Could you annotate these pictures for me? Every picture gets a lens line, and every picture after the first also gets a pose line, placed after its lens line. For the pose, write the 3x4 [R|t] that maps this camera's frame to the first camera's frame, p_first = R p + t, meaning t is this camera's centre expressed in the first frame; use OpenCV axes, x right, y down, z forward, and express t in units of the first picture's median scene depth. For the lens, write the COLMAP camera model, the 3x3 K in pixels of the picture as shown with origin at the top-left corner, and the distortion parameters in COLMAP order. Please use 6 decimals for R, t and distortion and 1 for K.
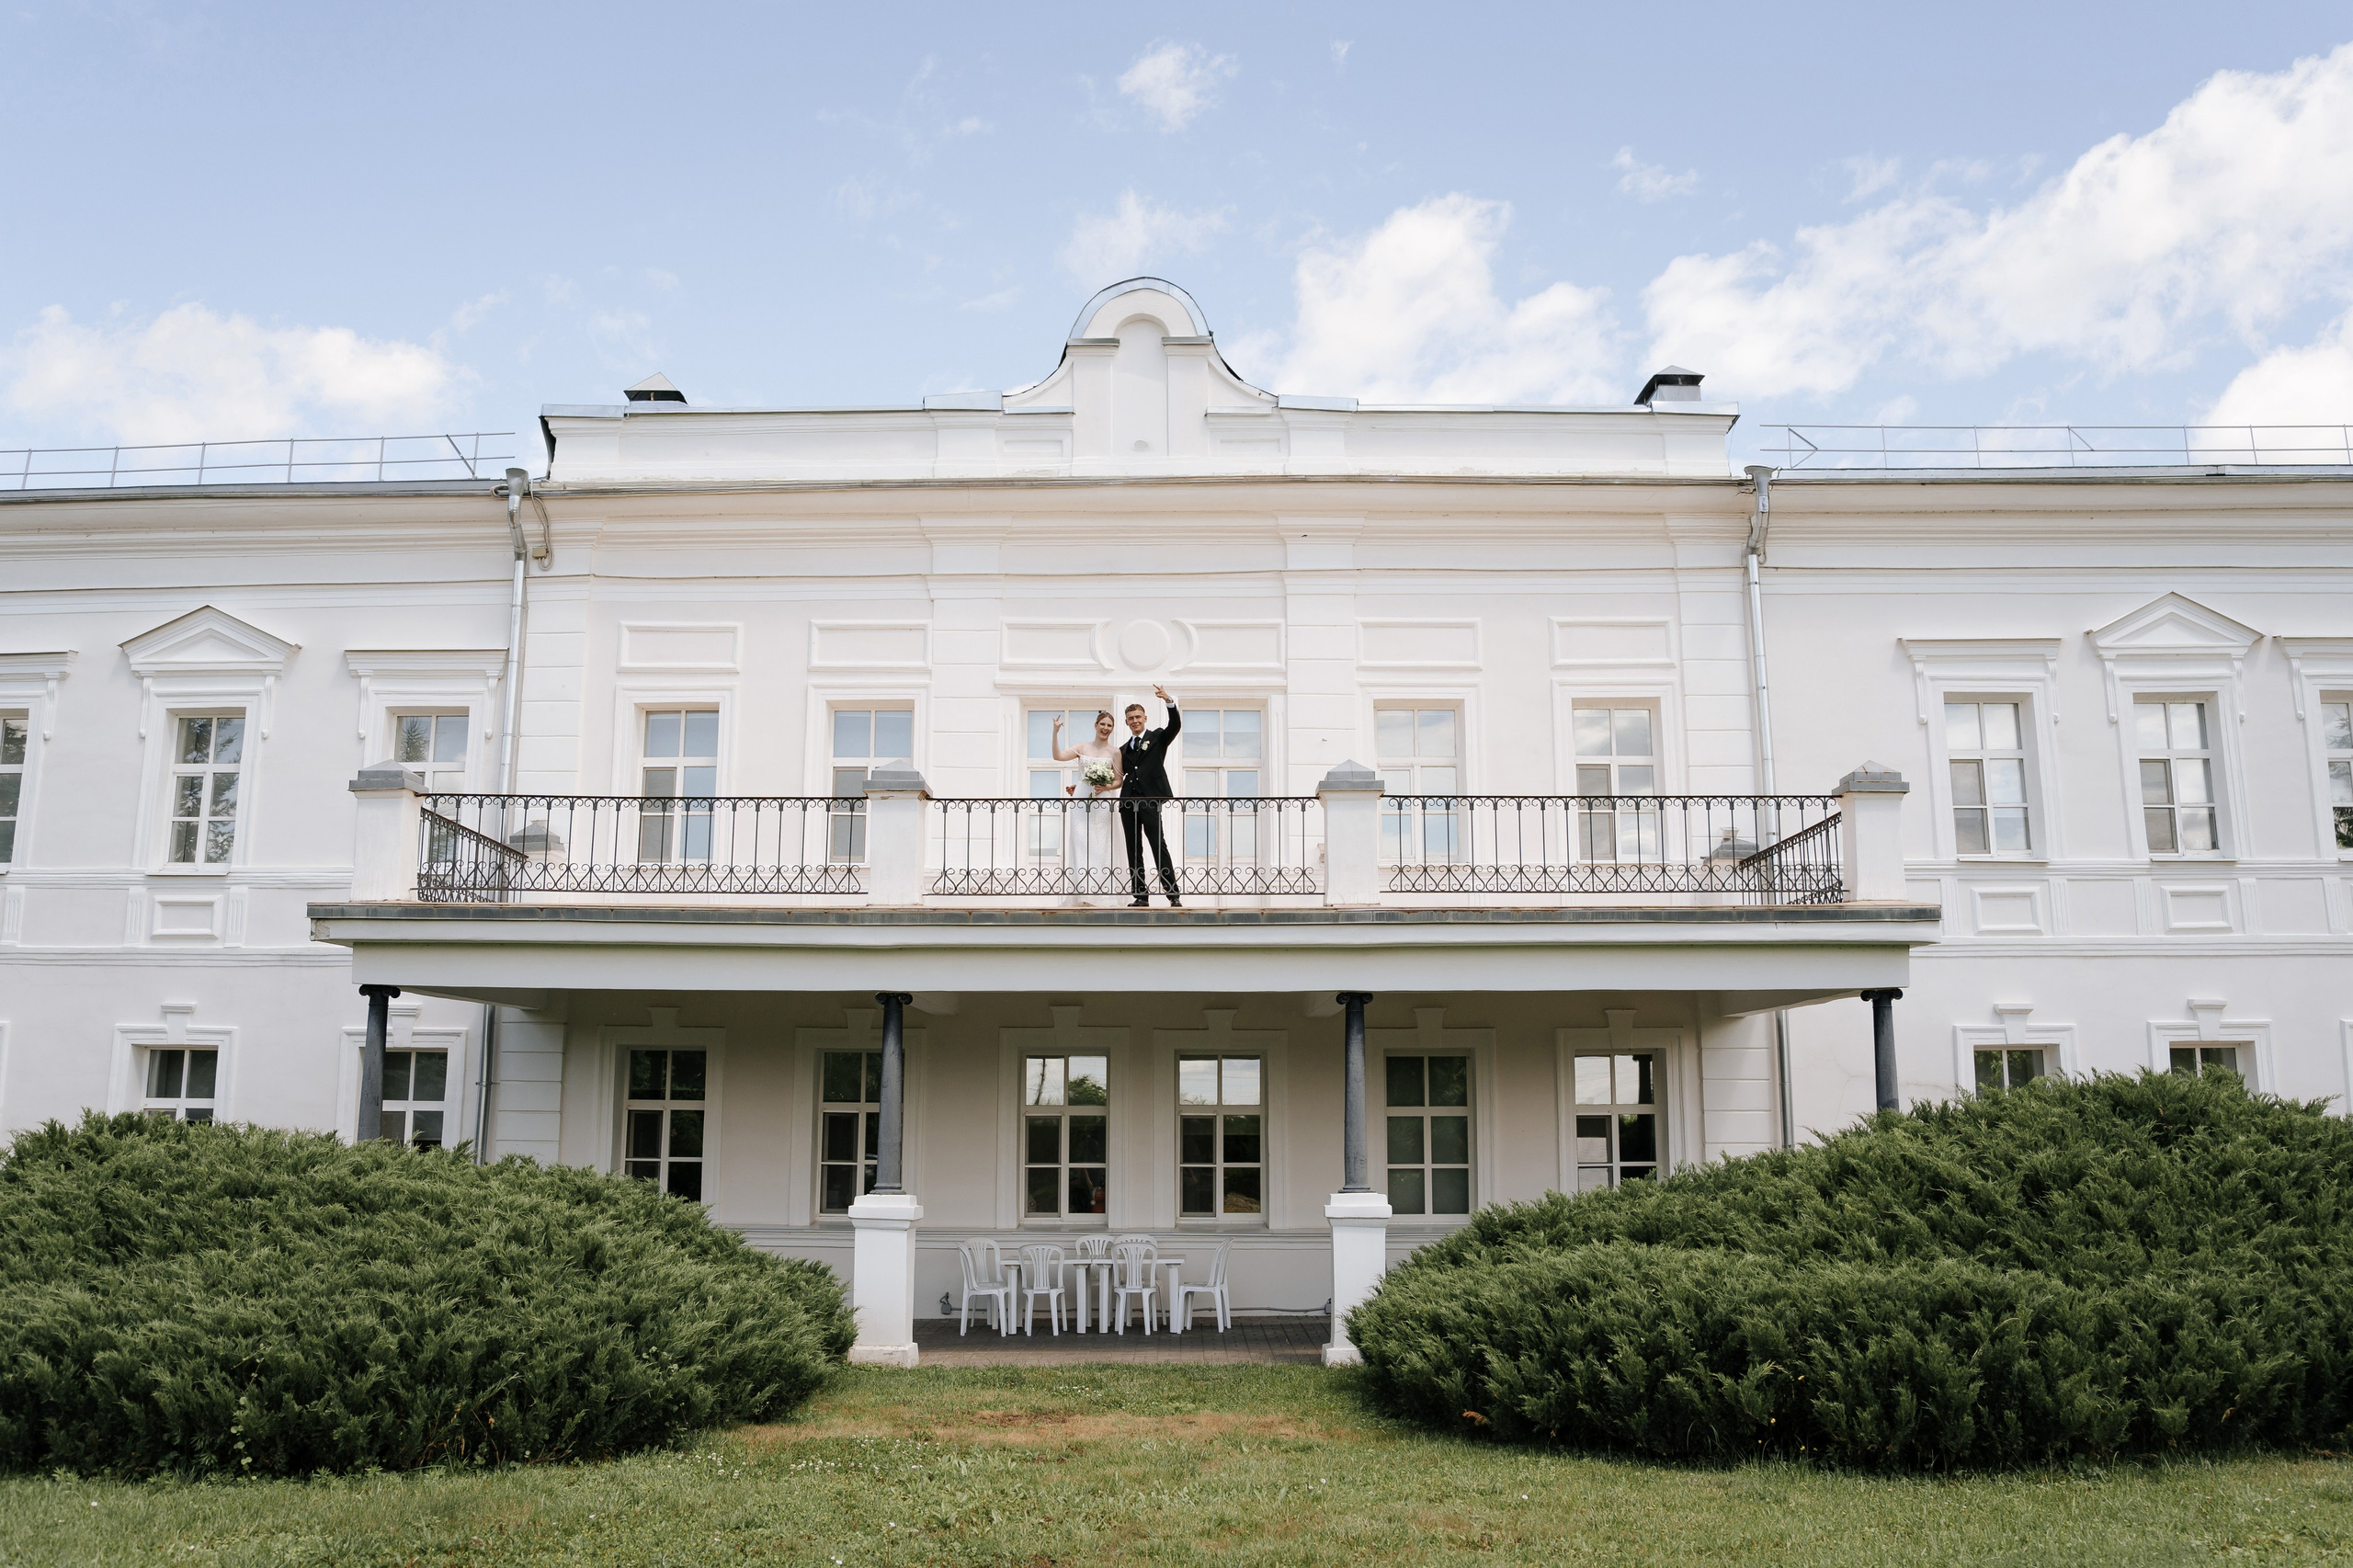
lens RADIAL K [[1924.3, 0, 1176.5], [0, 1924.3, 784.0], [0, 0, 1]] dist [-0.102988, 0.062221]
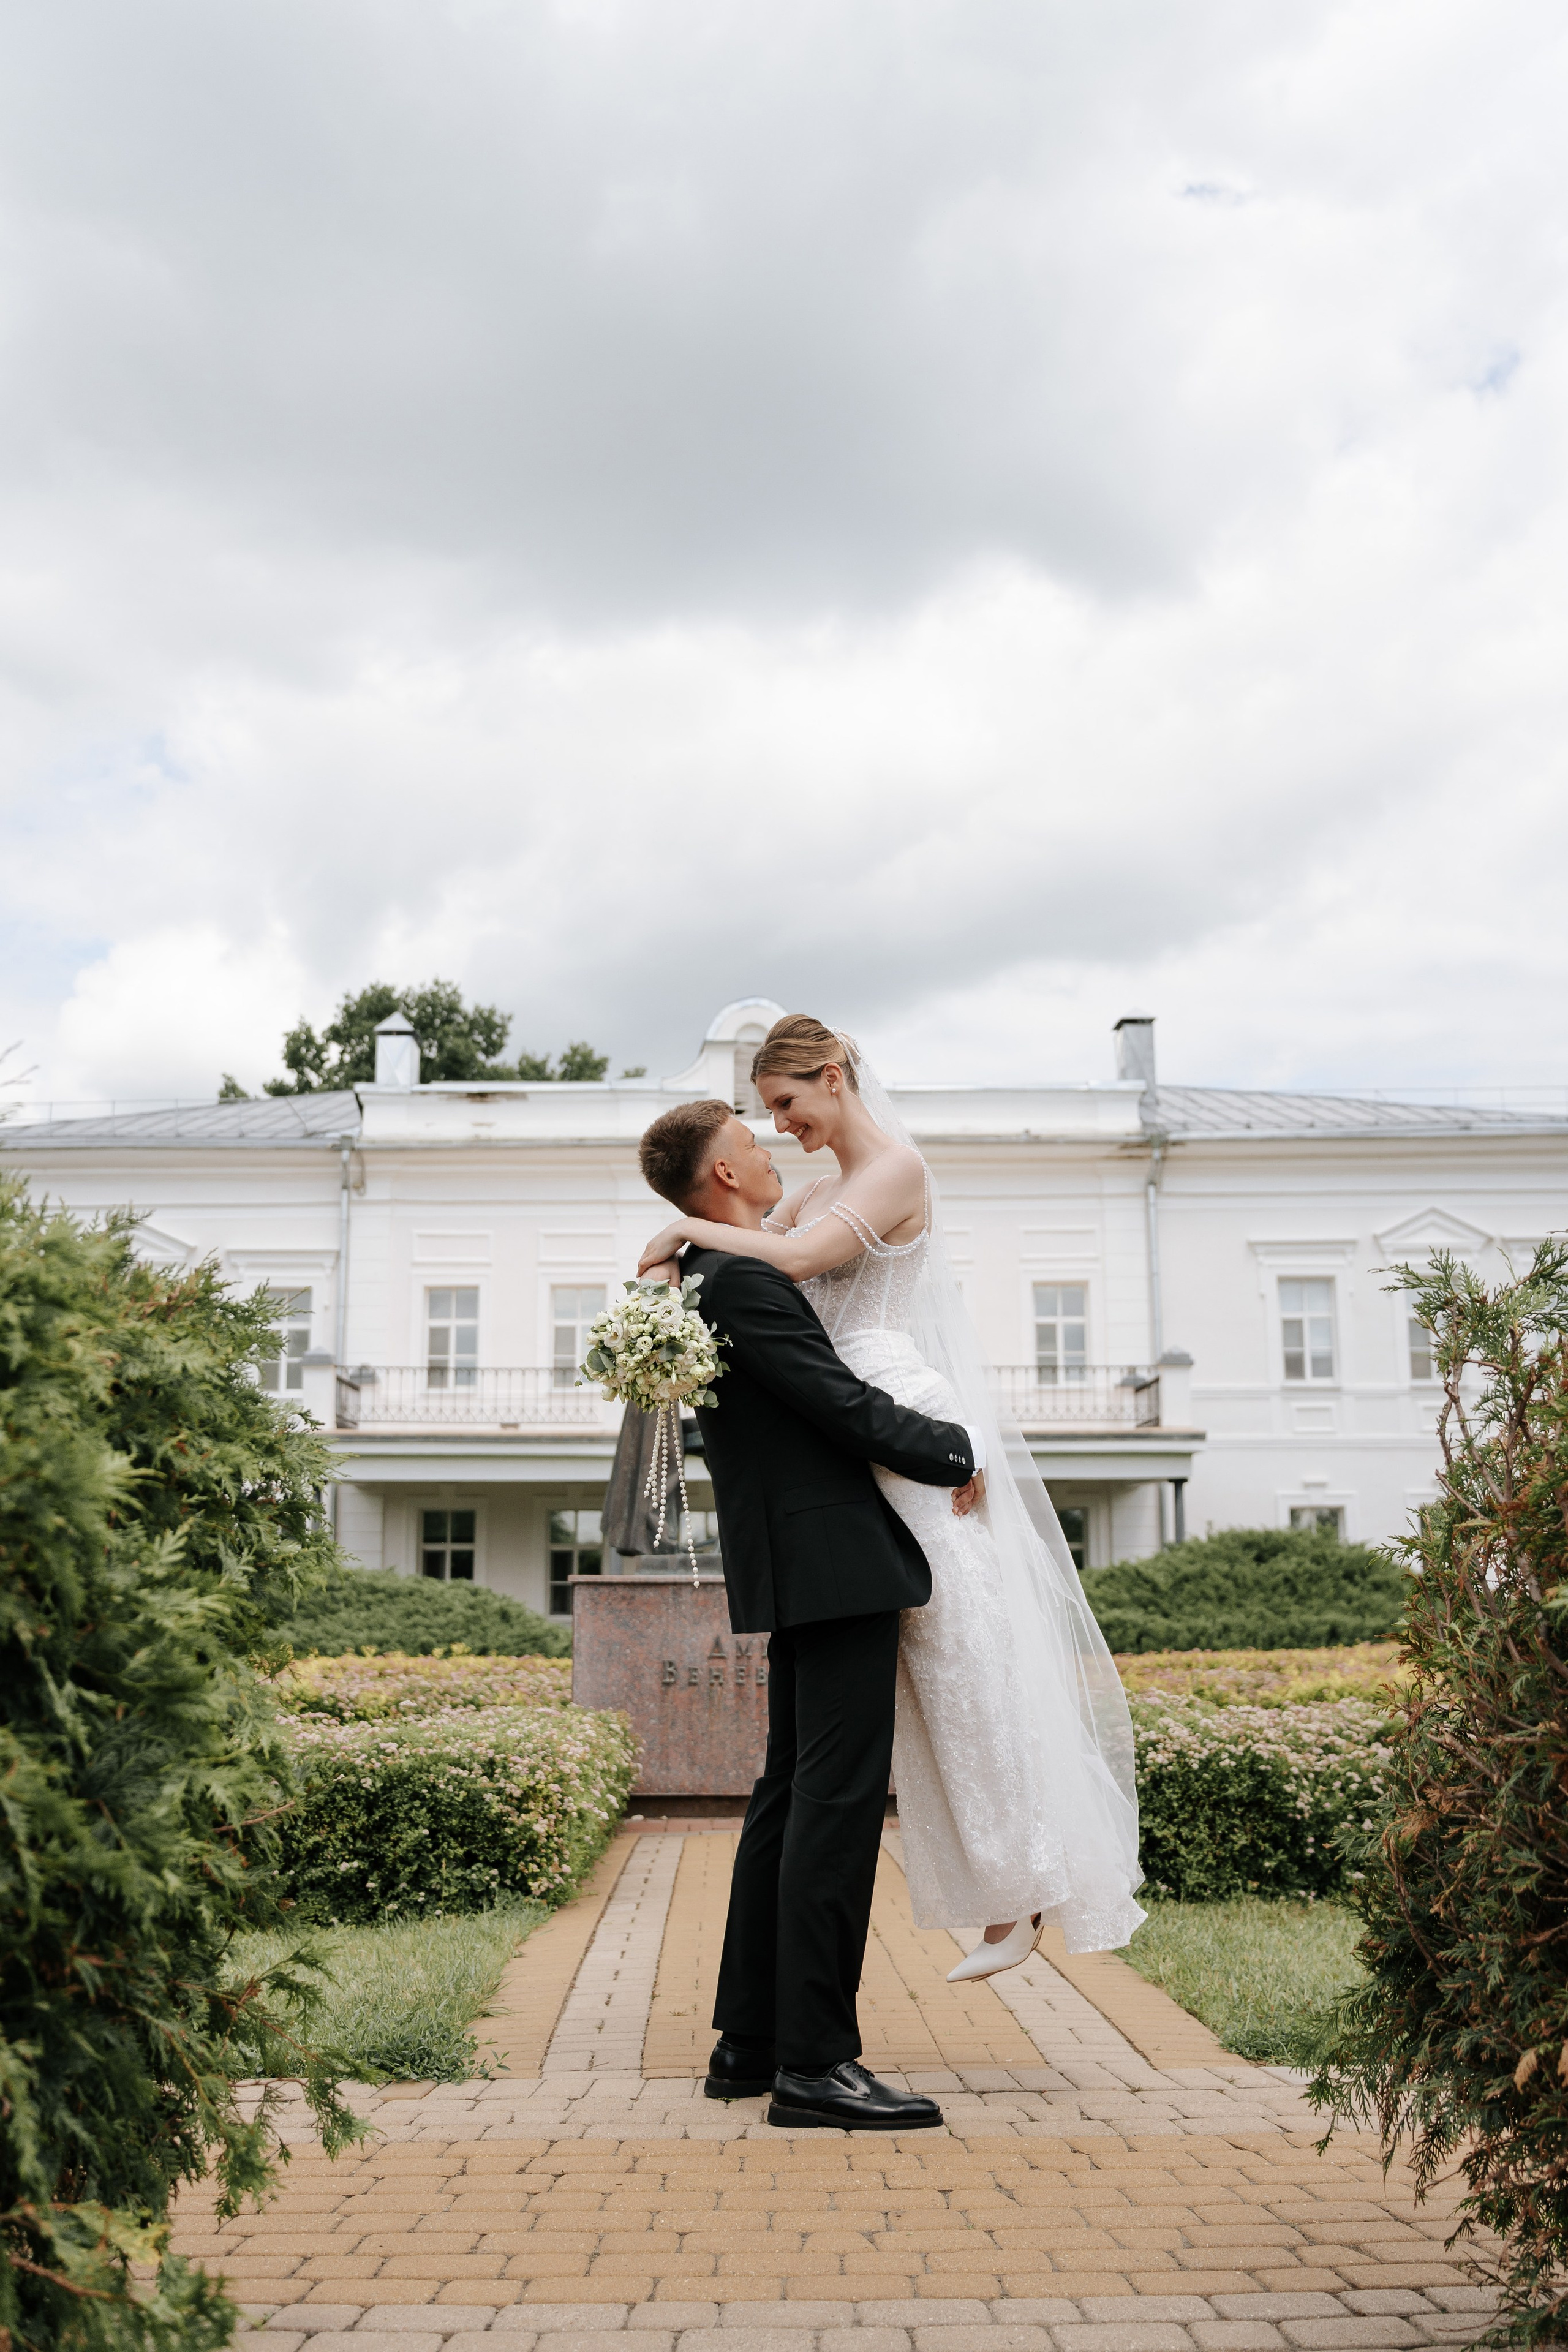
lens RADIAL K [[2326.7, 0, 784.0], [0, 2326.7, 1176.0], [0, 0, 1]] dist [-0.002048, -0.003278]
pose [[0.999987, -0.003919, 0.003146, 0.000165], [0.003897, 0.999968, 0.006972, -0.146633], [-0.003174, -0.006960, 0.999971, -0.900528]]
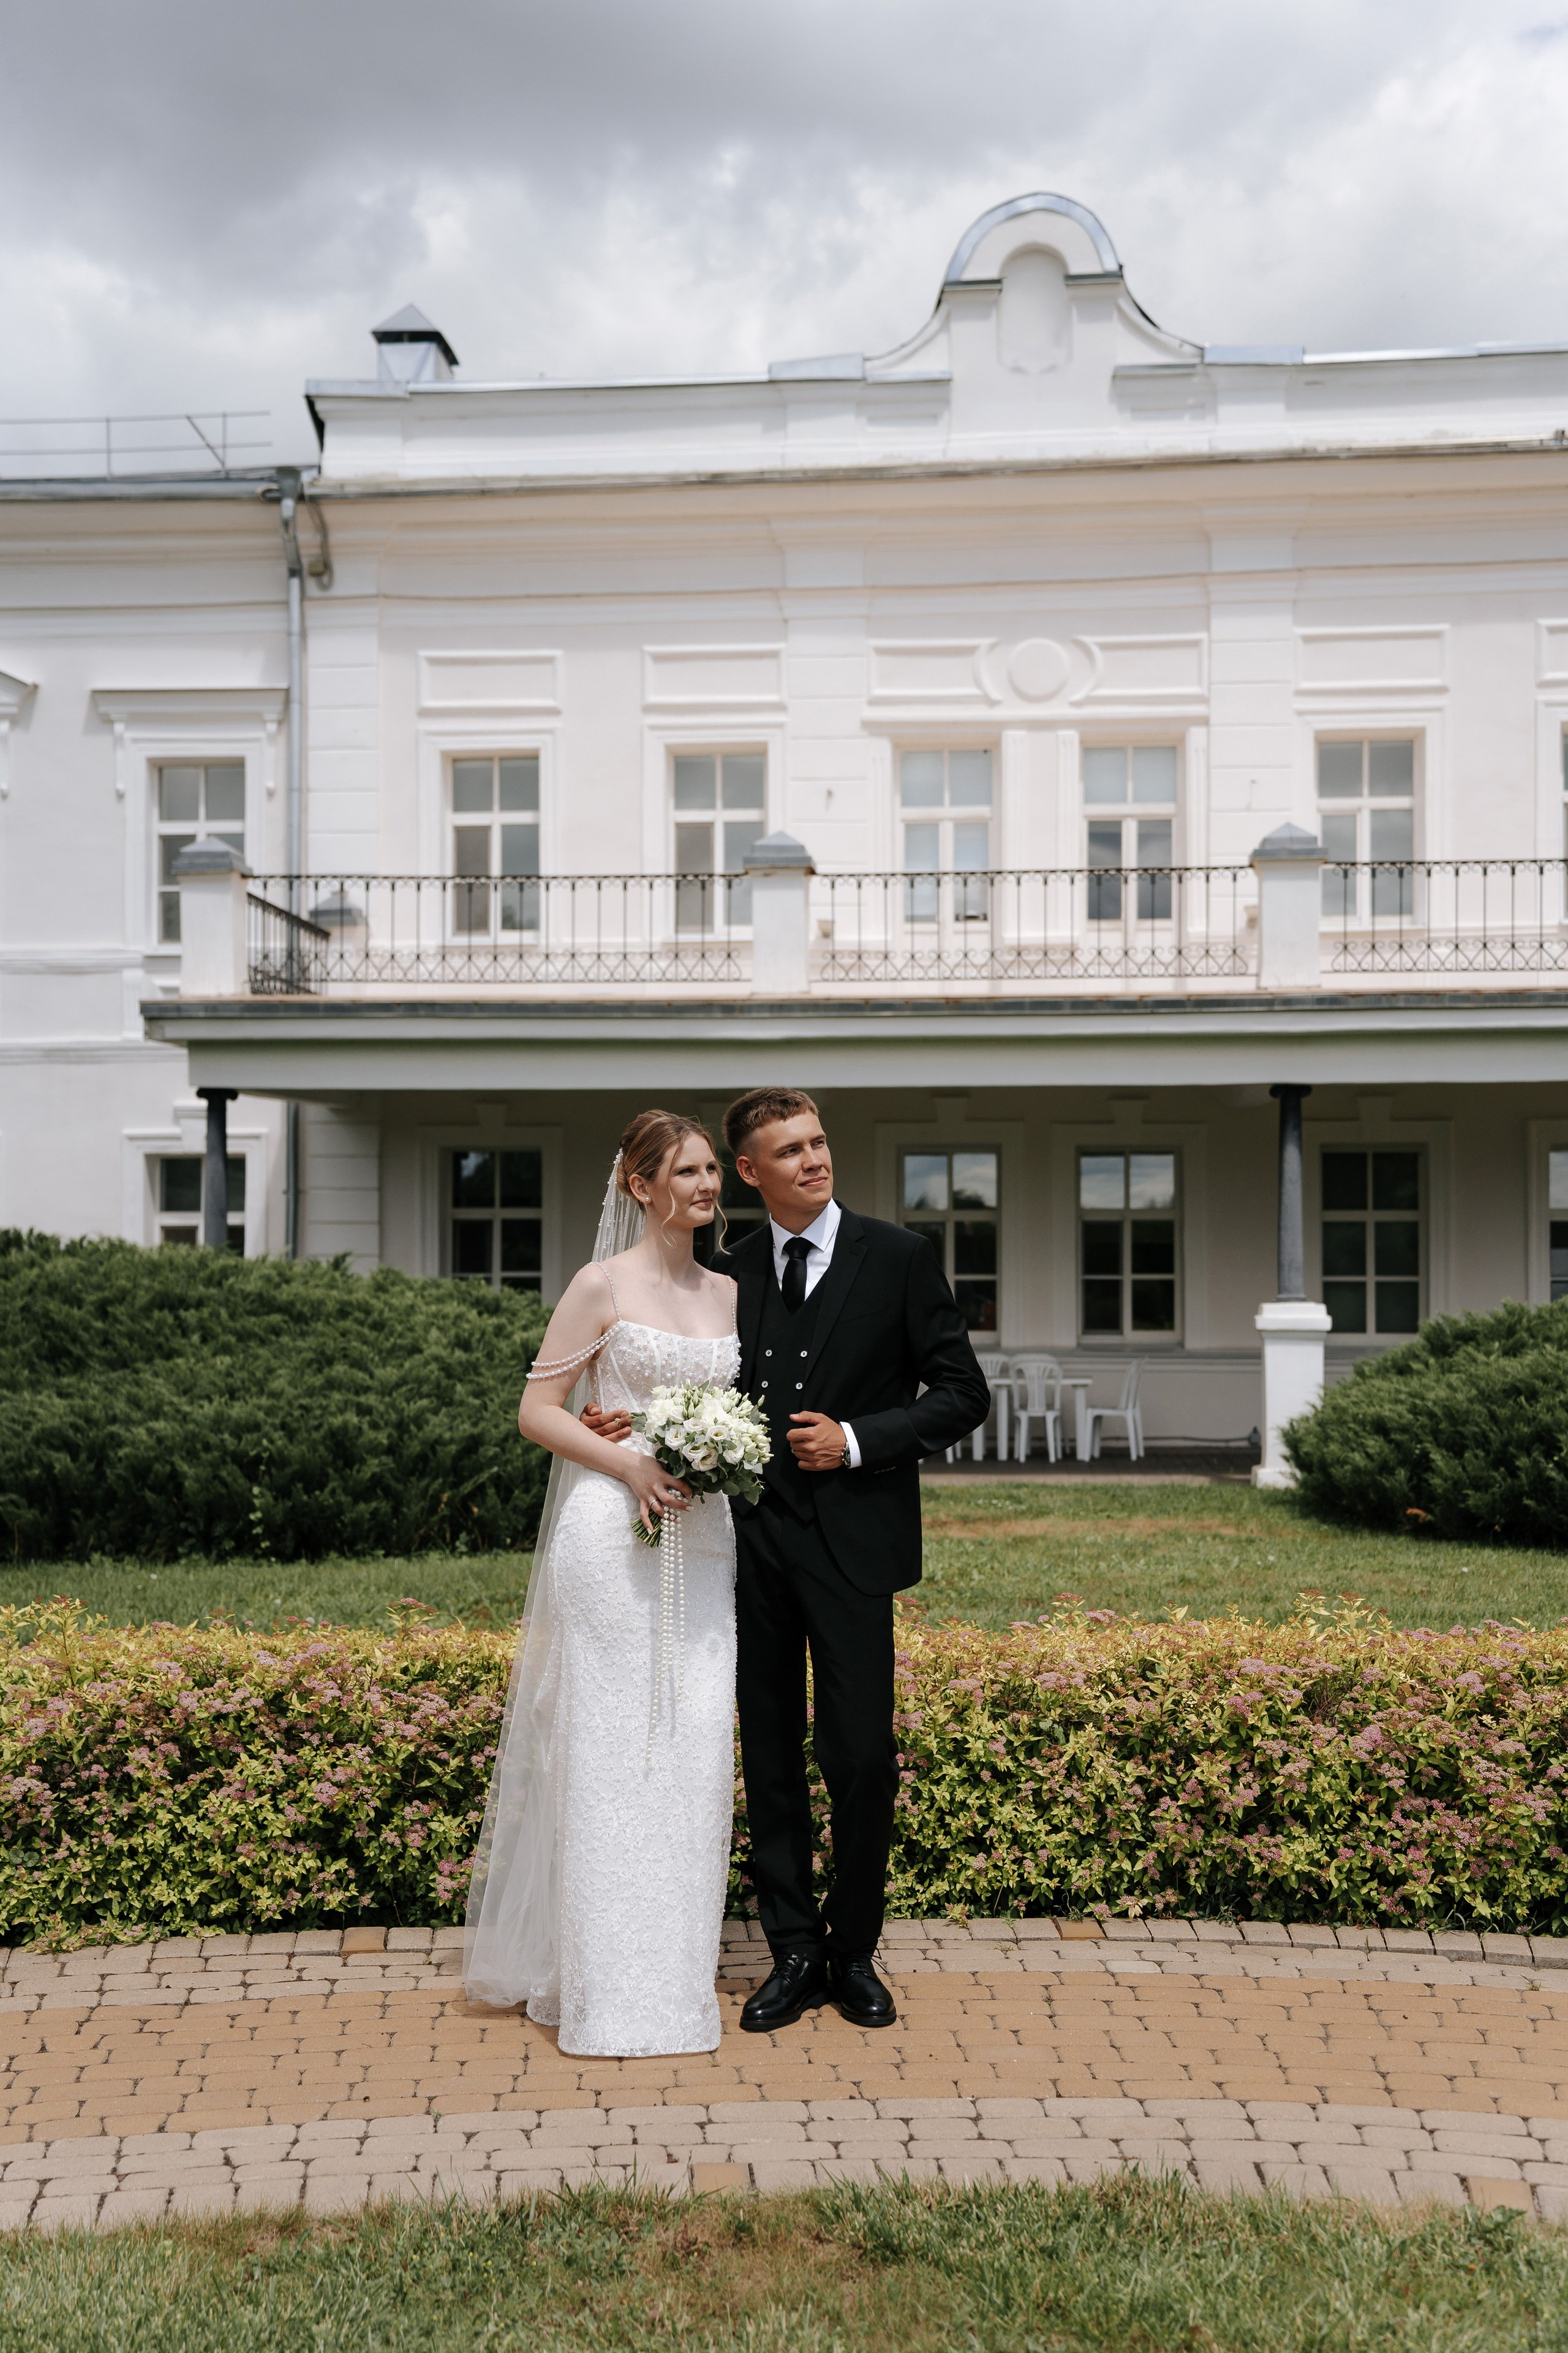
lens RADIAL K [[2683.7, 0, 784.0], [0, 2683.7, 1176.5], [0, 0, 1]] dist [0.113646, 0.009761]
pose [[0.996347, -0.004562, -0.085276, -0.028922], [0.017567, 0.988165, 0.152385, -0.036090], [0.083572, -0.153326, 0.984635, -0.215264]]
